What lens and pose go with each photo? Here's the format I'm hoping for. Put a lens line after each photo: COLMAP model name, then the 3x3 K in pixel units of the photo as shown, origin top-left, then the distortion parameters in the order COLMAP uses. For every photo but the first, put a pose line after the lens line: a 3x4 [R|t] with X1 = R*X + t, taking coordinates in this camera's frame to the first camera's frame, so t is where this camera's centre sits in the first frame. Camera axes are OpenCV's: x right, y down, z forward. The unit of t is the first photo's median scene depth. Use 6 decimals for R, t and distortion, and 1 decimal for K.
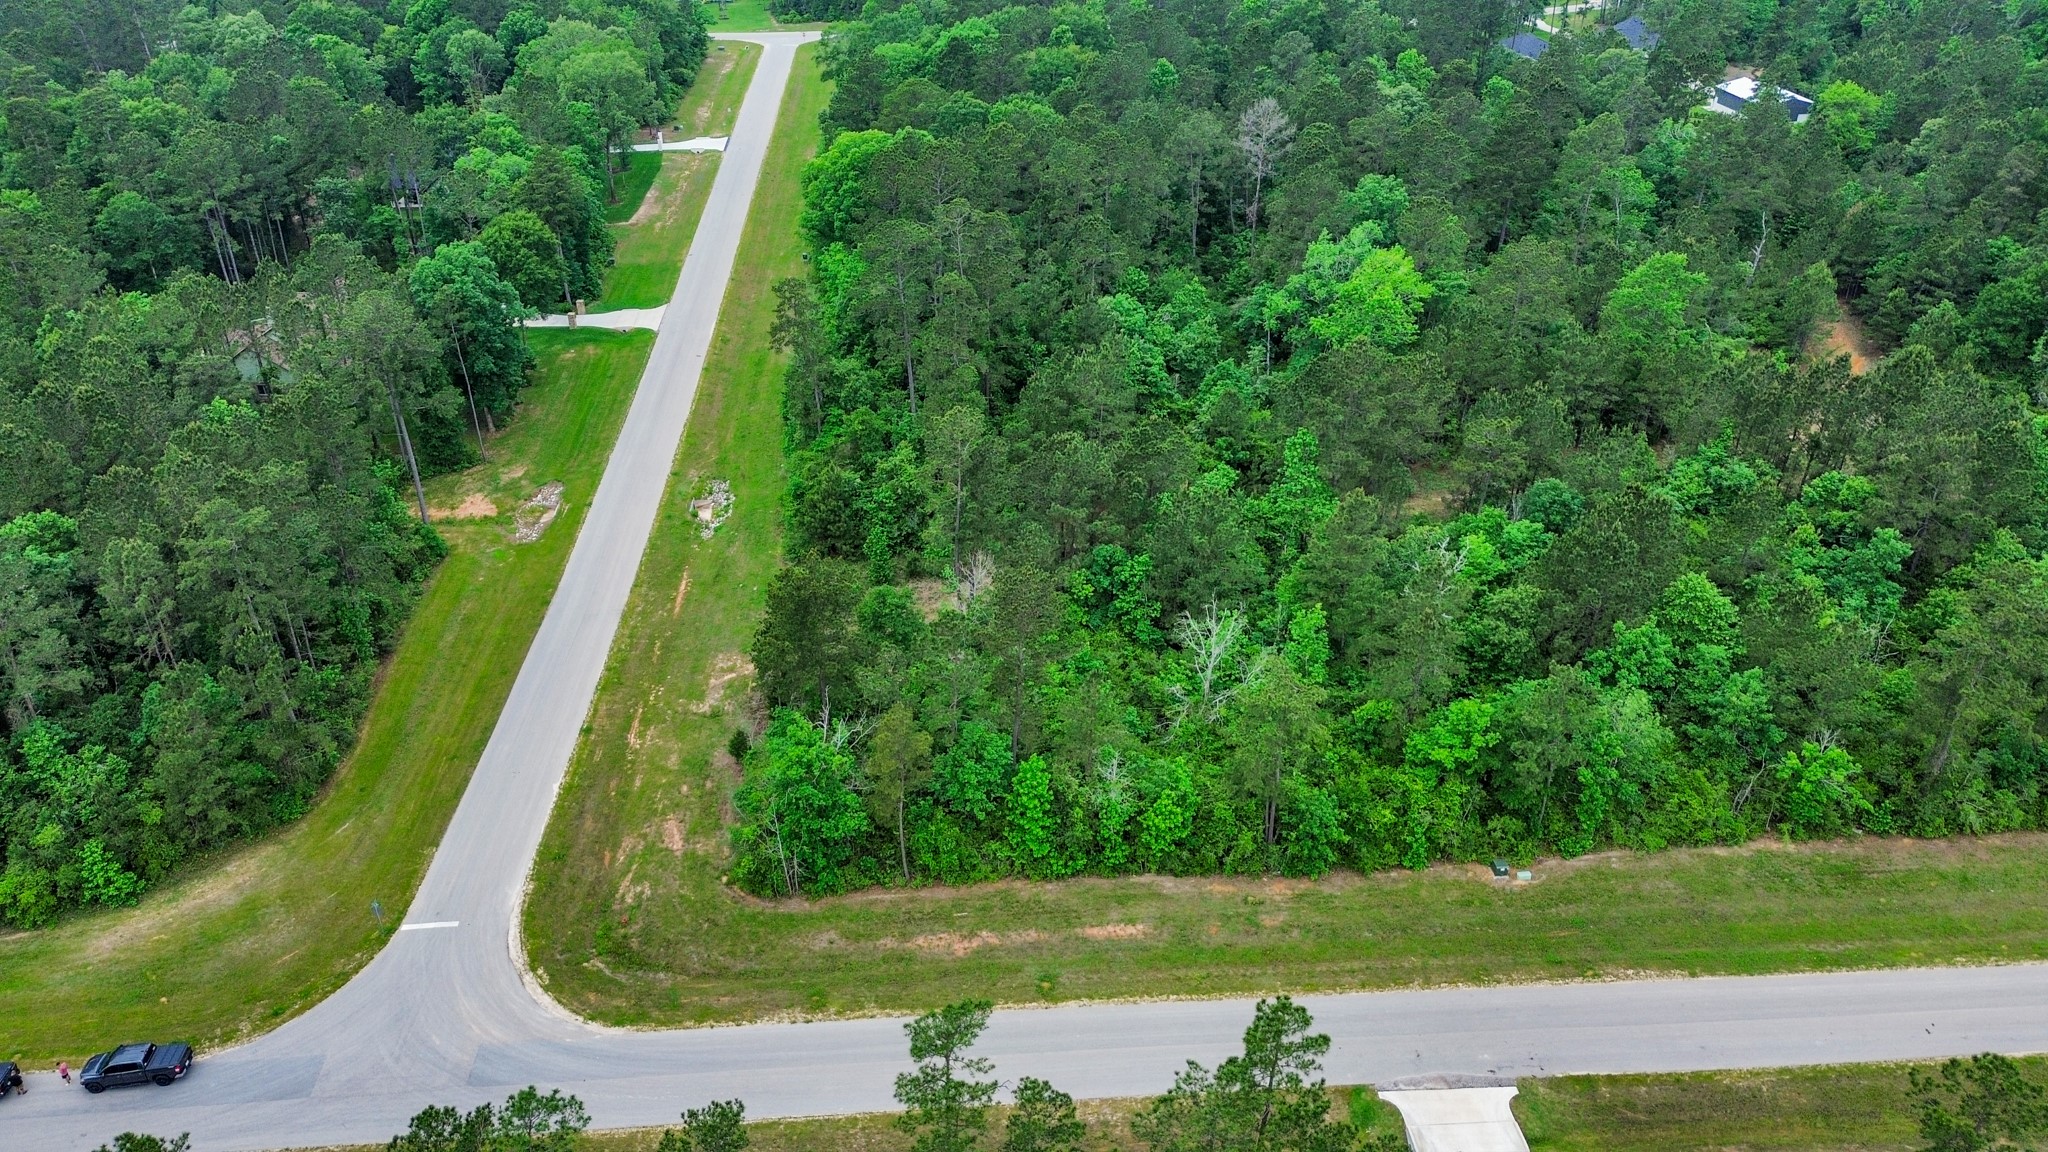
lens RADIAL K [[1430.1, 0, 1024.0], [0, 1430.1, 576.0], [0, 0, 1]] dist [0.084731, -0.097638]
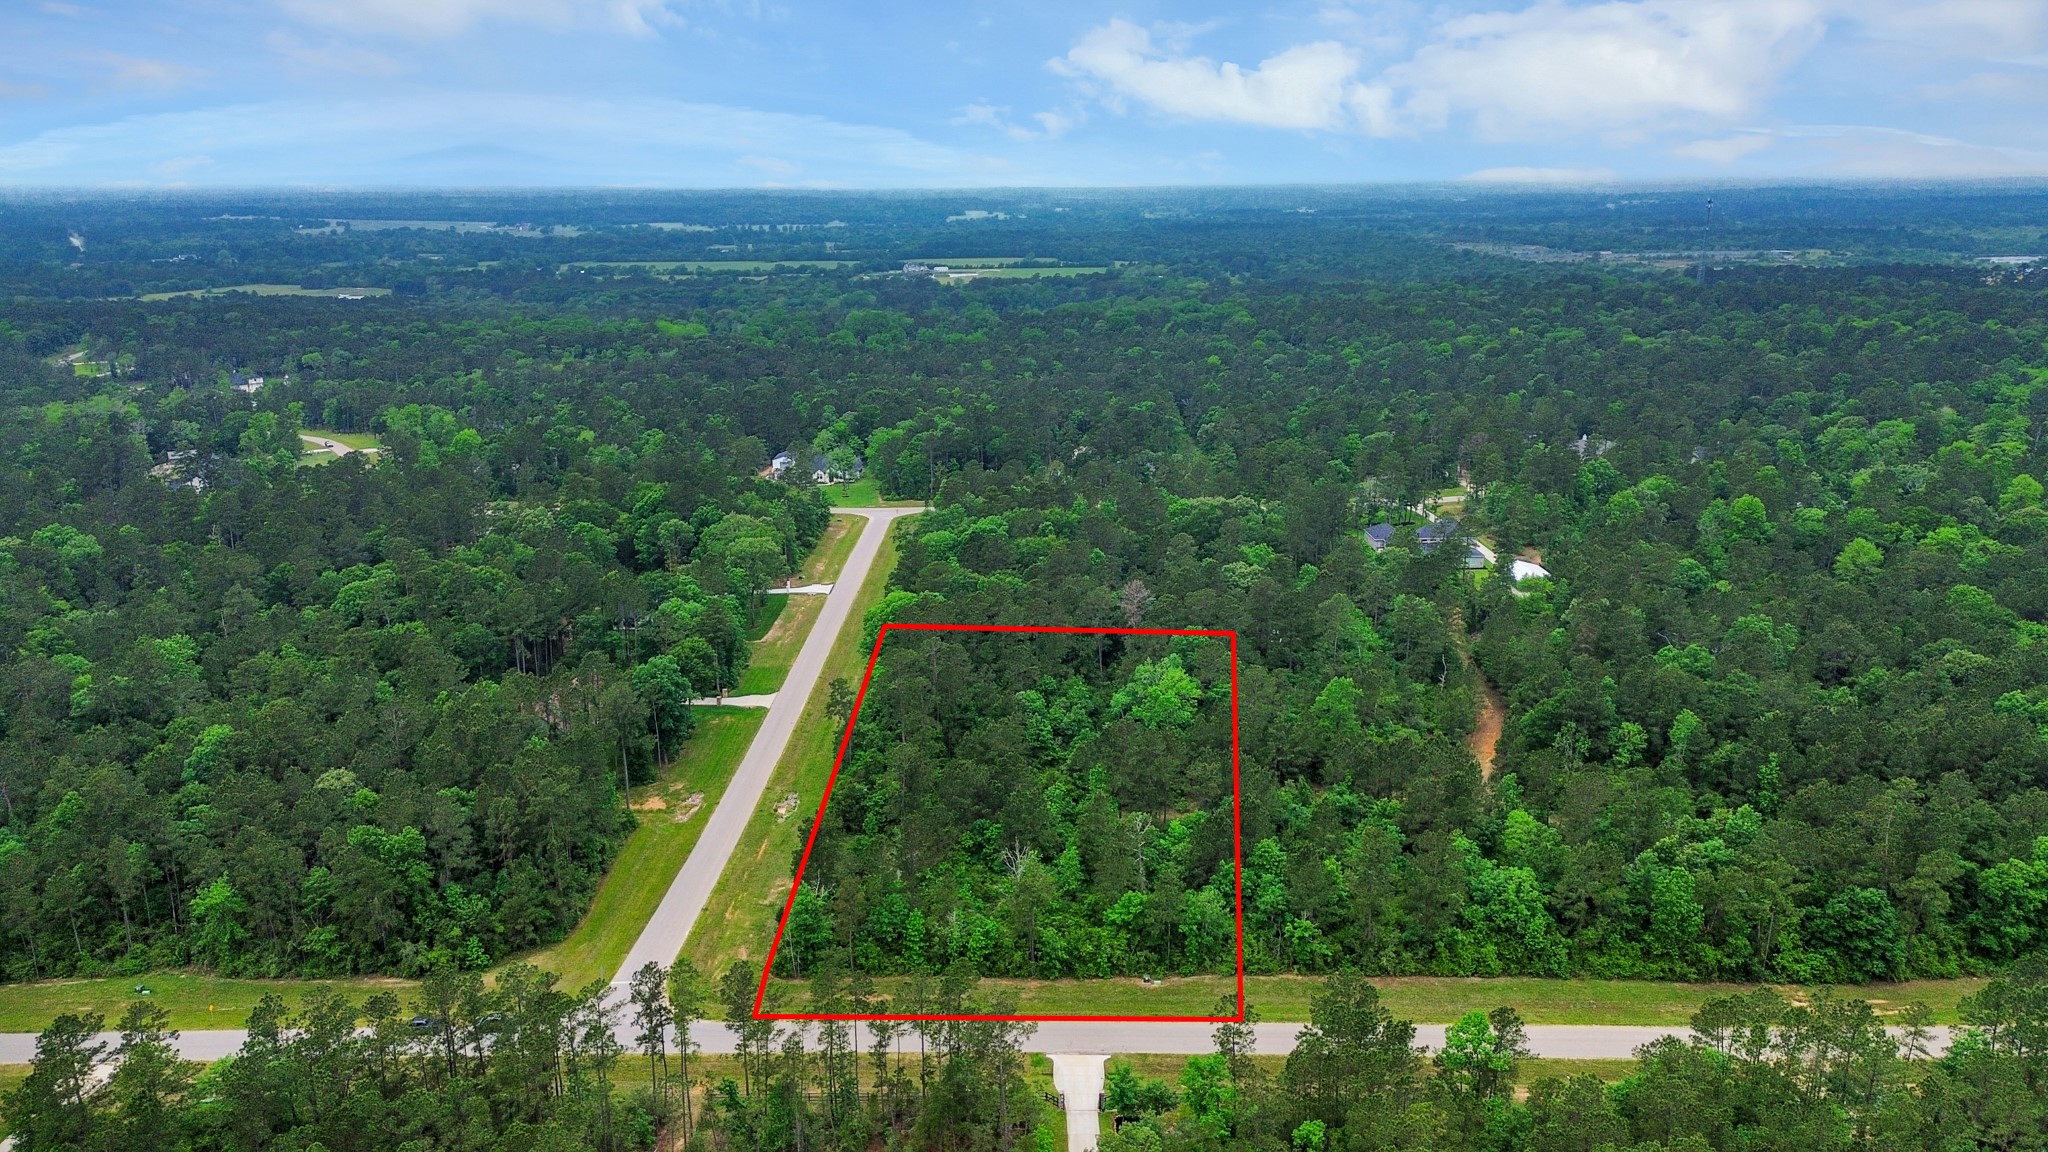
lens RADIAL K [[1513.4, 0, 1024.0], [0, 1513.4, 576.0], [0, 0, 1]] dist [0.187062, -0.546504]
pose [[0.994637, 0.015614, -0.102242, 0.248619], [-0.042440, 0.963095, -0.265794, 0.158537], [0.094319, 0.268708, 0.958593, -0.801949]]
